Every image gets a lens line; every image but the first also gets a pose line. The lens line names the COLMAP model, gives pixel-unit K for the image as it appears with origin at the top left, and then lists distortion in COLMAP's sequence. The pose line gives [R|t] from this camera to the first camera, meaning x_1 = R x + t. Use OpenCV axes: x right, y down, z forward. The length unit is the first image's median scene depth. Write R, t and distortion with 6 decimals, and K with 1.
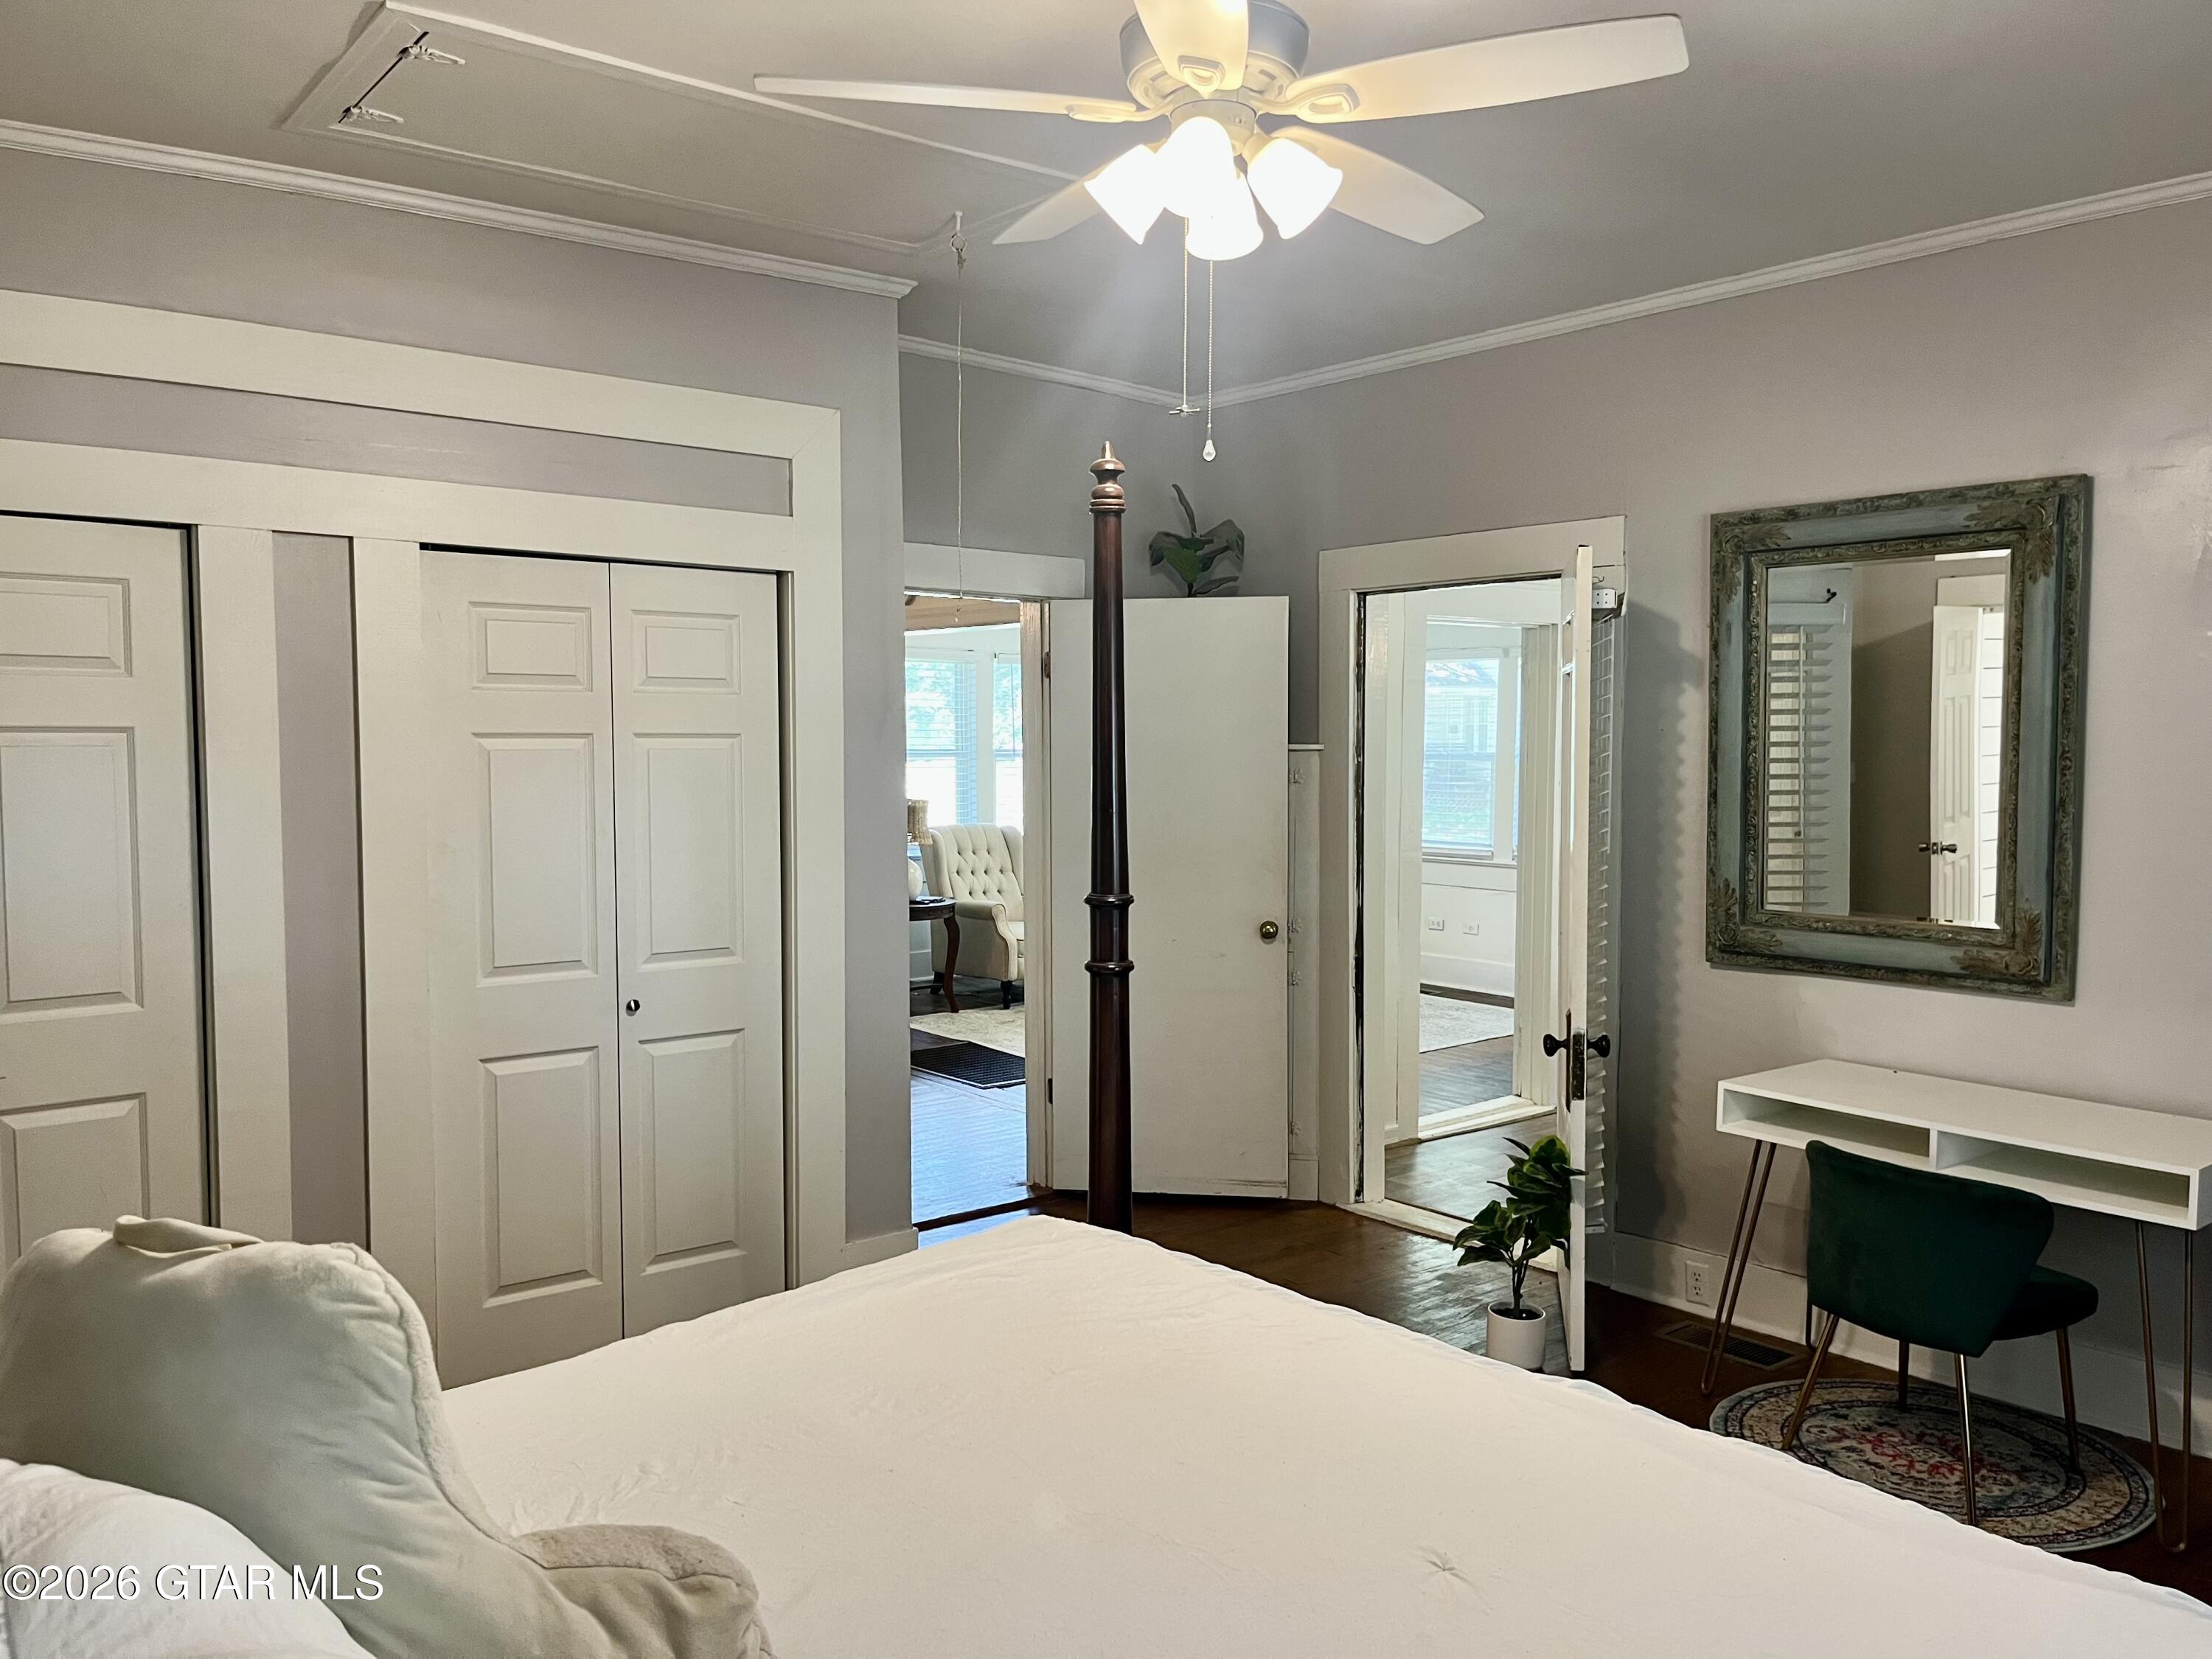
lens RADIAL K [[1674.9, 0, 1110.6], [0, 1674.9, 832.3], [0, 0, 1]] dist [0.059130, -0.067806]
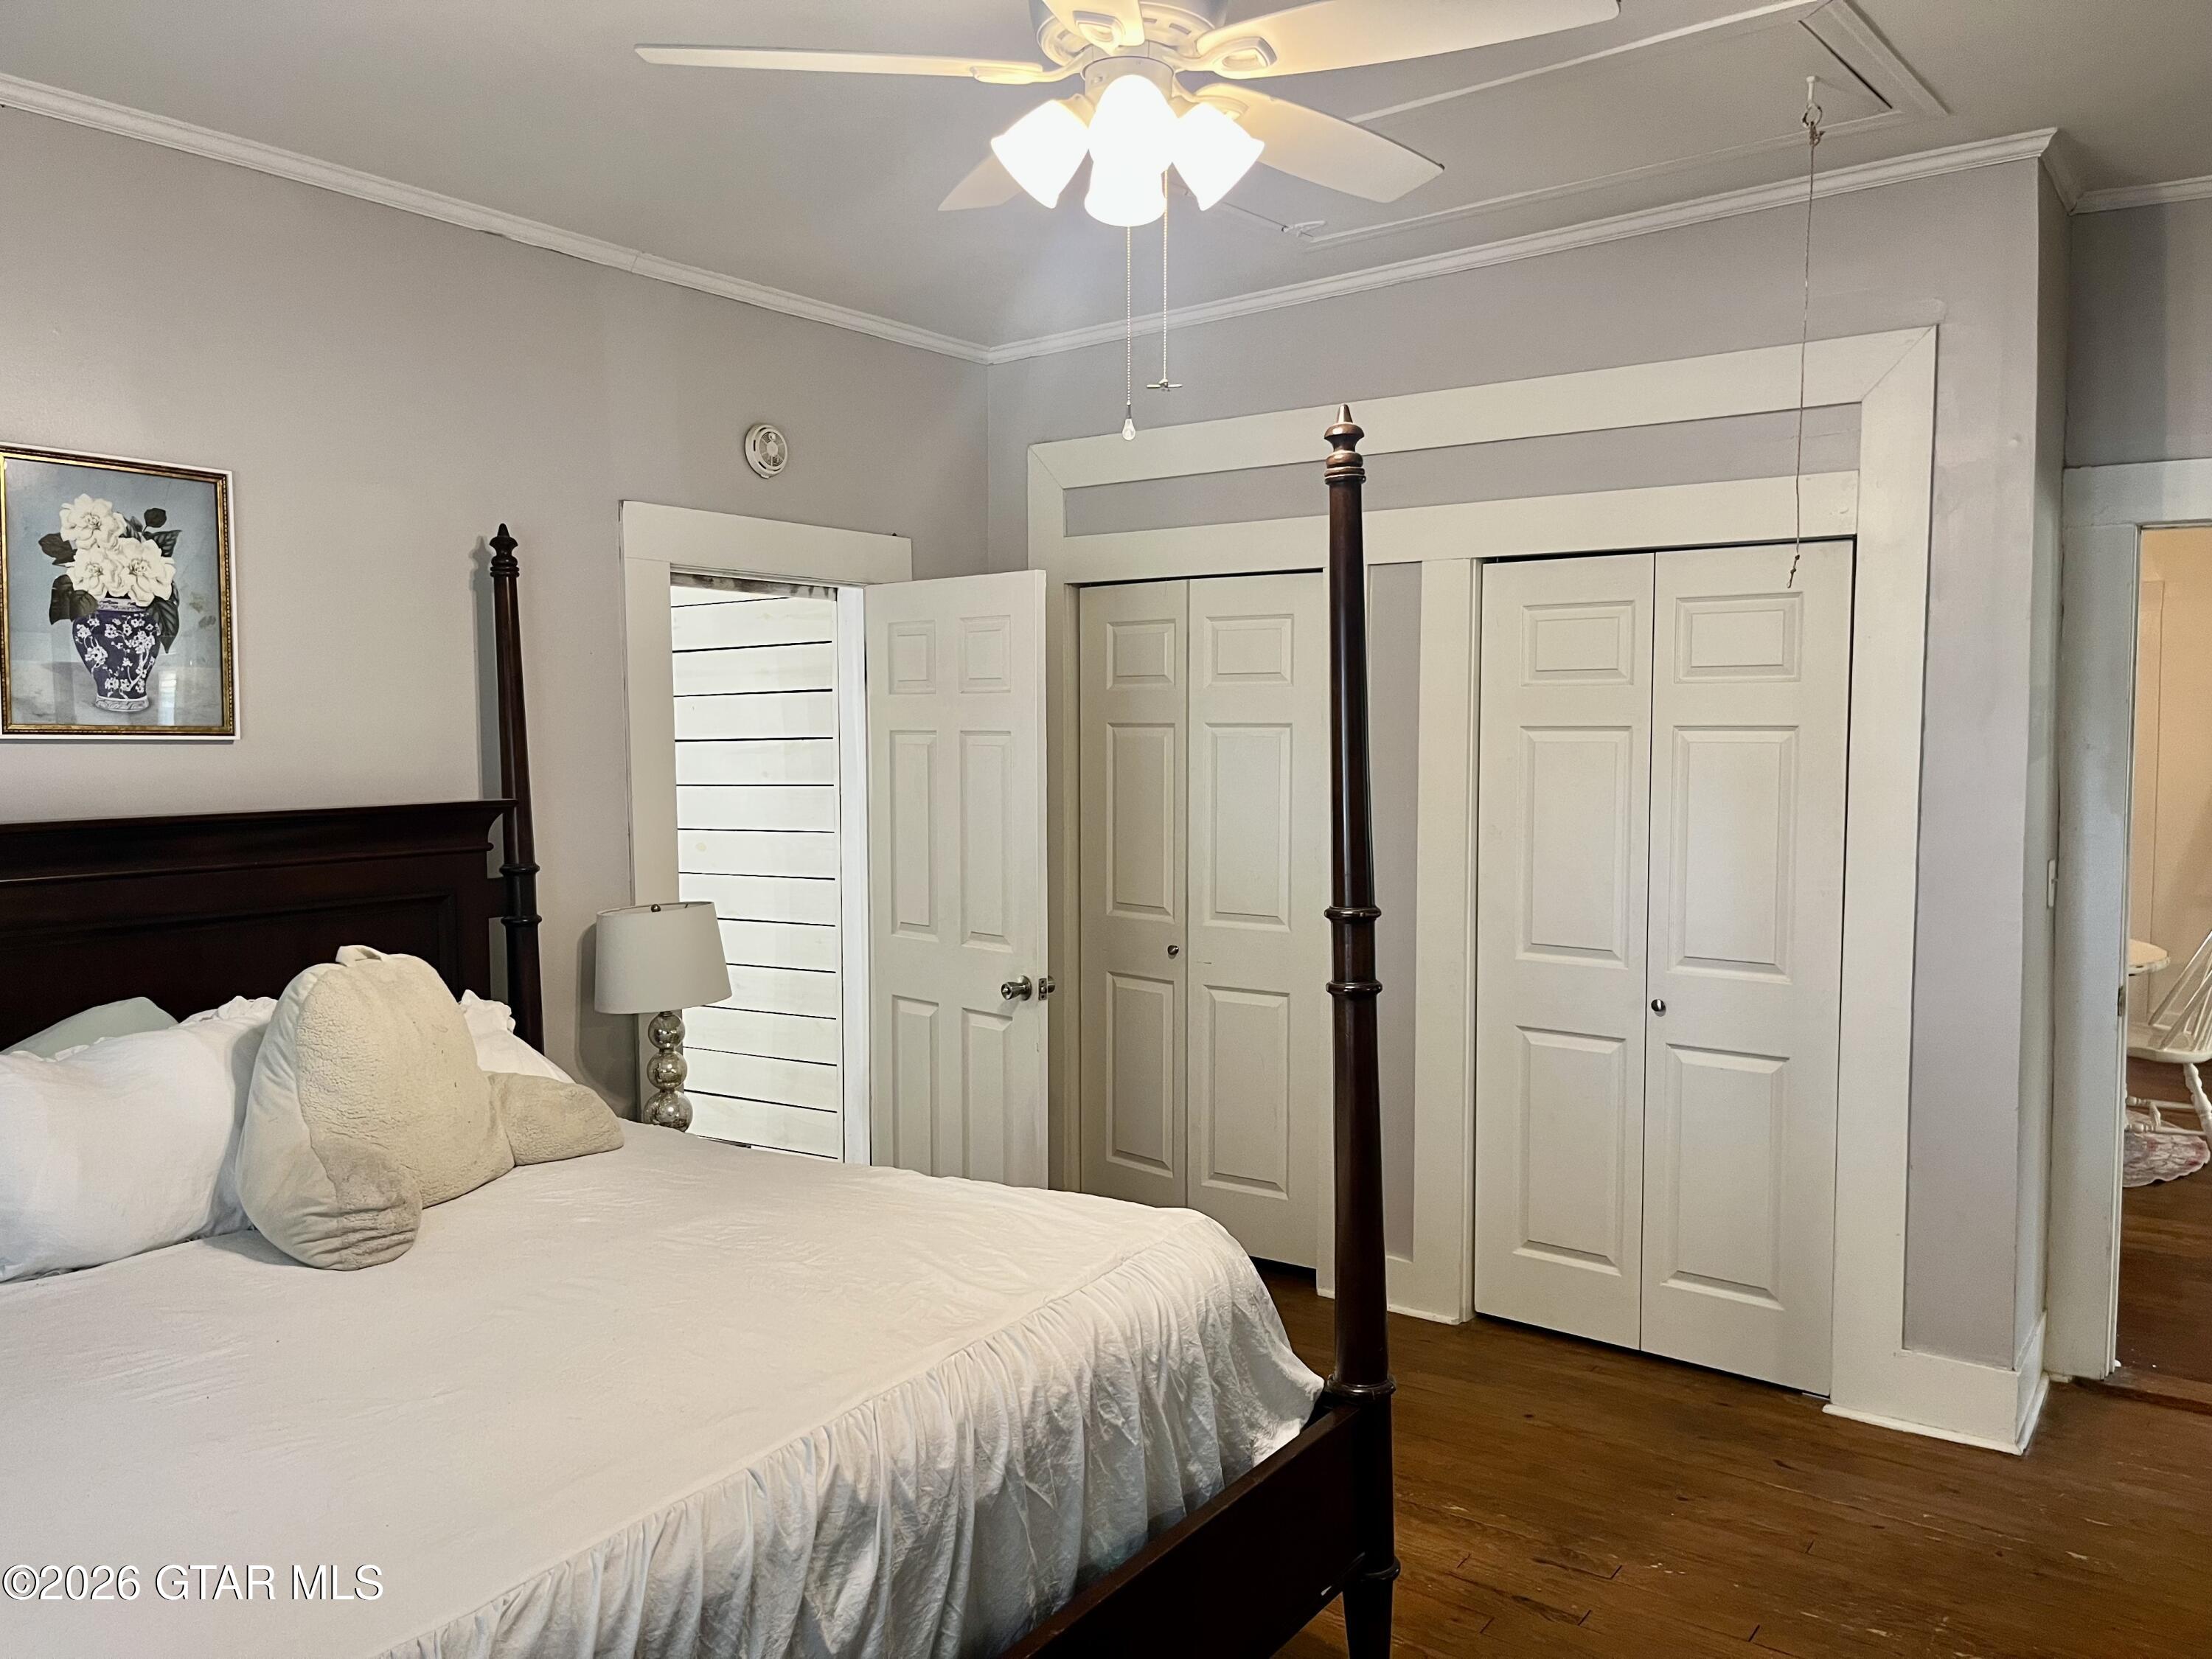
lens RADIAL K [[1674.9, 0, 1110.6], [0, 1674.9, 832.3], [0, 0, 1]] dist [0.059130, -0.067806]
pose [[0.237924, 0.065800, -0.969052, 0.587470], [-0.055590, 0.996990, 0.054048, -0.032749], [0.969692, 0.041010, 0.240865, 0.458565]]
